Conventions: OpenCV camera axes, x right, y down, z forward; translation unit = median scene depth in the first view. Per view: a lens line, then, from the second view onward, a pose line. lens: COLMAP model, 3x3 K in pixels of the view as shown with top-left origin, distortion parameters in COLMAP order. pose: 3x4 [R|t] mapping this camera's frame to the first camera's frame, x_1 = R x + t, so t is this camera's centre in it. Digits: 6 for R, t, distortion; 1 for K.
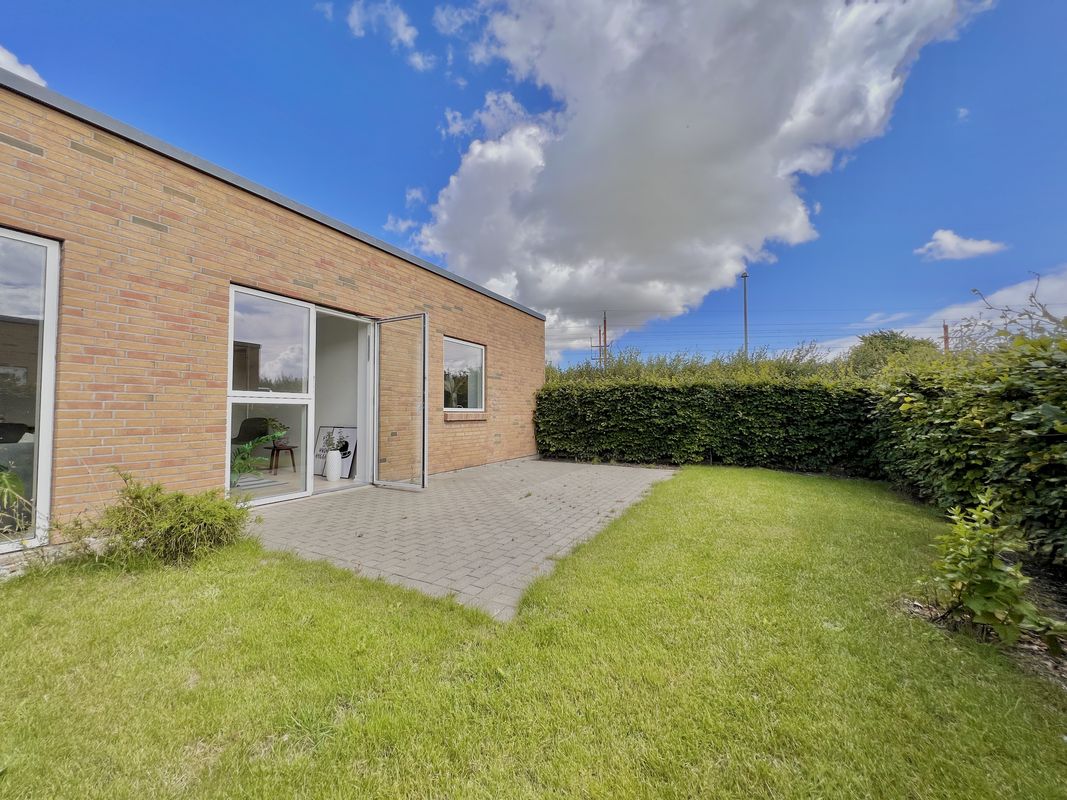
lens RADIAL K [[439.2, 0, 534.0], [0, 439.2, 397.7], [0, 0, 1]] dist [0.001048, 0.000368]
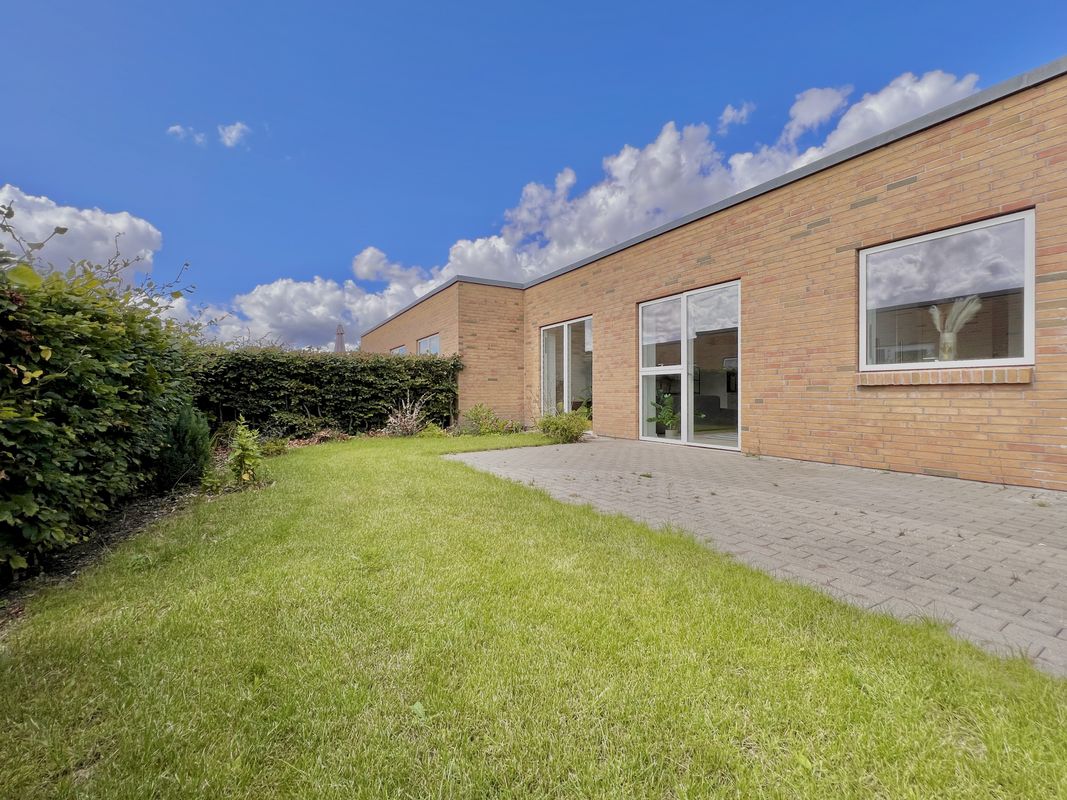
lens RADIAL K [[439.2, 0, 535.3], [0, 439.2, 398.1], [0, 0, 1]] dist [0.001048, 0.000368]
pose [[-0.517070, 0.014017, -0.855828, 0.574121], [0.036409, 0.999321, -0.005629, 0.056323], [0.855168, -0.034070, -0.517230, 0.925521]]
